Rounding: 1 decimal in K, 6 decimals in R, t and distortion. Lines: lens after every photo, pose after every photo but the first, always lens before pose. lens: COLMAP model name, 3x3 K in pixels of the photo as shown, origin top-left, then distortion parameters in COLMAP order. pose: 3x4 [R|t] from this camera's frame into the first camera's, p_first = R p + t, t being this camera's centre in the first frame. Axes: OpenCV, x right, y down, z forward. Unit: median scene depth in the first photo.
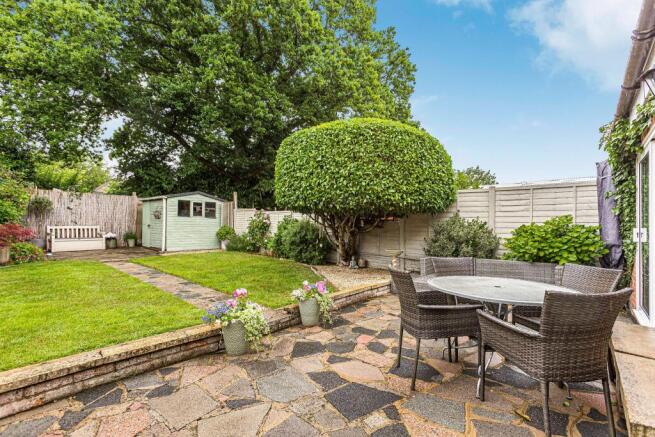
lens RADIAL K [[298.0, 0, 327.5], [0, 298.0, 221.8], [0, 0, 1]] dist [0.000293, 0.004469]
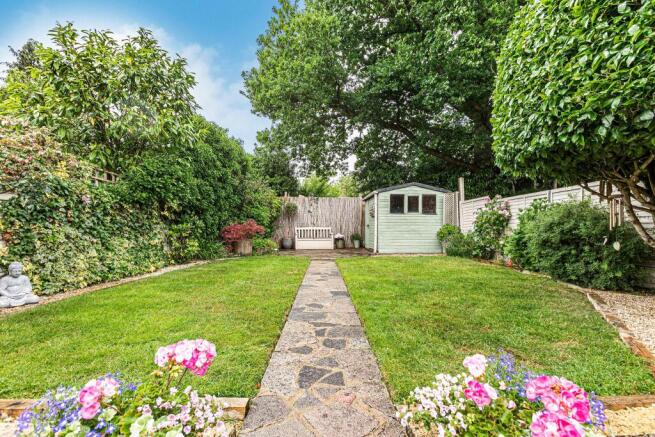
lens RADIAL K [[298.0, 0, 326.9], [0, 298.0, 238.0], [0, 0, 1]] dist [0.000293, 0.004469]
pose [[0.683146, 0.001046, -0.730281, 0.005972], [0.017253, 0.999697, 0.017570, 0.035535], [0.730078, -0.024603, 0.682921, 0.274454]]
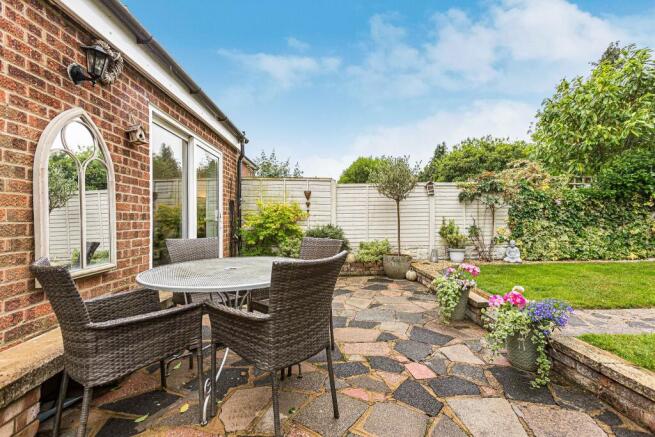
lens RADIAL K [[298.0, 0, 328.9], [0, 298.0, 218.5], [0, 0, 1]] dist [0.000293, 0.004469]
pose [[-0.734822, -0.004121, -0.678247, 0.226168], [0.014436, 0.999660, -0.021714, 0.025607], [0.678106, -0.025747, -0.734513, 0.434684]]
